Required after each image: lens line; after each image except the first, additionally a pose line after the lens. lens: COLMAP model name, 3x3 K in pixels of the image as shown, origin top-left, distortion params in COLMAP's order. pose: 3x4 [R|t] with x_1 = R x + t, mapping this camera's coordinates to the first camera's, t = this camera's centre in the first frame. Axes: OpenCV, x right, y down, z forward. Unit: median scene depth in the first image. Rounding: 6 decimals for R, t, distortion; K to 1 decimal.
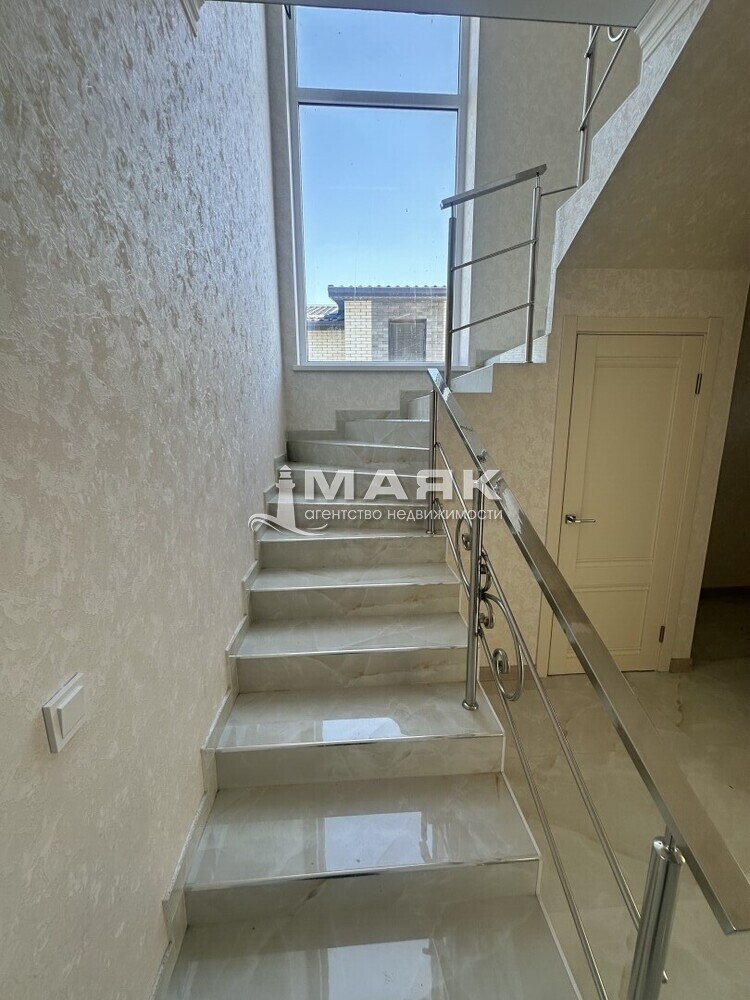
lens RADIAL K [[398.4, 0, 374.9], [0, 398.4, 501.7], [0, 0, 1]] dist [-0.004229, 0.000532]
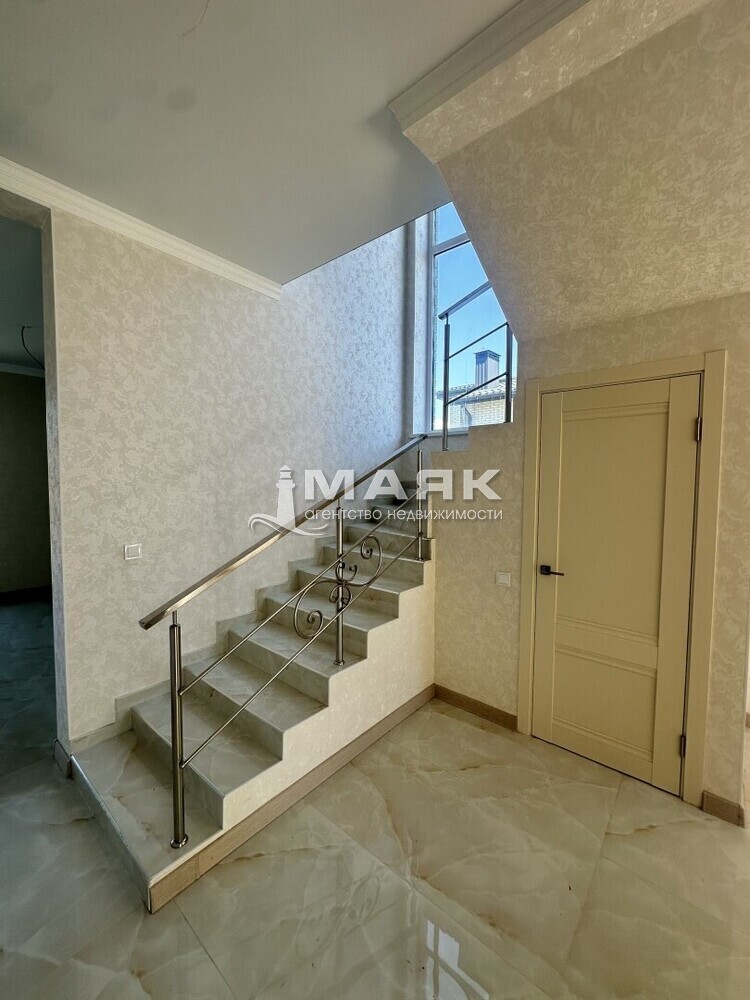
lens RADIAL K [[398.4, 0, 369.0], [0, 398.4, 499.1], [0, 0, 1]] dist [-0.004229, 0.000532]
pose [[0.709497, 0.050848, -0.702872, 0.957466], [-0.148625, 0.985756, -0.078713, 0.012211], [0.688858, 0.160311, 0.706948, -0.035825]]
